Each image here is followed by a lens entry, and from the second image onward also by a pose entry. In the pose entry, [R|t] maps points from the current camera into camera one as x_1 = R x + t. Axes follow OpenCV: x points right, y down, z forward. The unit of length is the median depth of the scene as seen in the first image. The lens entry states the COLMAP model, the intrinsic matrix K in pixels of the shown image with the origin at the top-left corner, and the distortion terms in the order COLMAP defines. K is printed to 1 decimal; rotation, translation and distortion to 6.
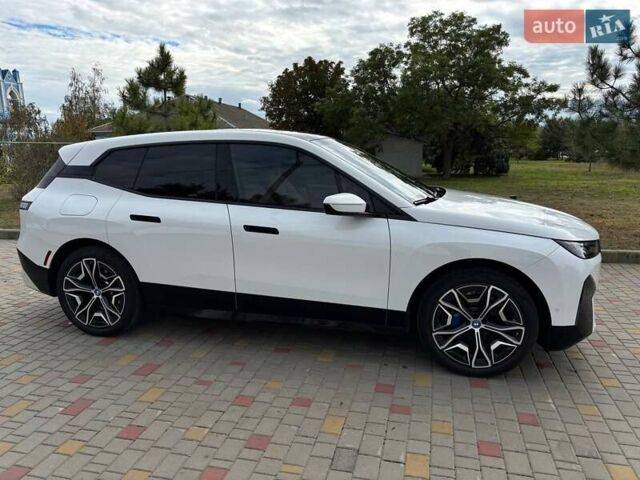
lens RADIAL K [[483.8, 0, 315.9], [0, 483.8, 243.5], [0, 0, 1]] dist [0.042997, -0.042343]
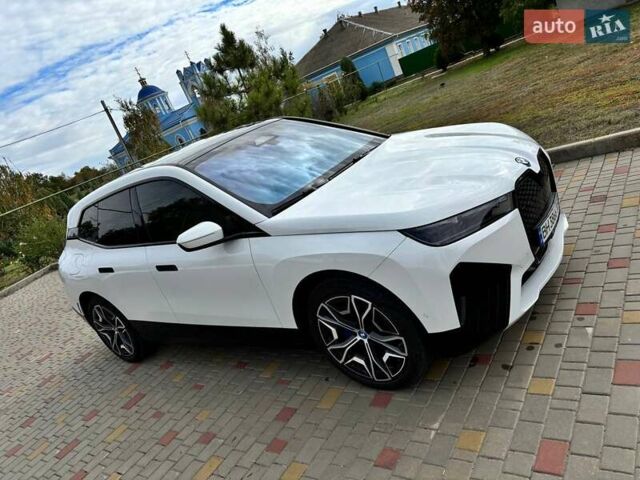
lens RADIAL K [[483.8, 0, 322.4], [0, 483.8, 235.9], [0, 0, 1]] dist [0.042997, -0.042343]
pose [[0.868309, -0.220647, -0.444246, 0.627485], [0.295589, 0.949393, 0.106207, -0.102401], [0.398330, -0.223535, 0.889587, 0.225935]]
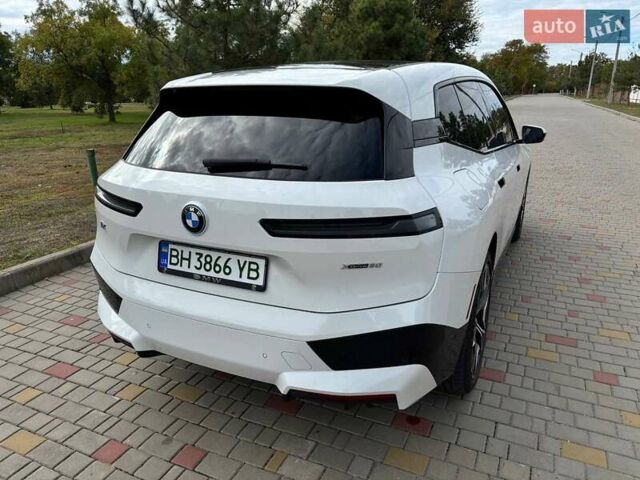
lens RADIAL K [[483.8, 0, 319.9], [0, 483.8, 243.6], [0, 0, 1]] dist [0.042997, -0.042343]
pose [[0.185412, -0.287305, 0.939723, -1.183179], [0.197845, 0.947635, 0.250688, -0.214734], [-0.962538, 0.139439, 0.232545, 1.158550]]
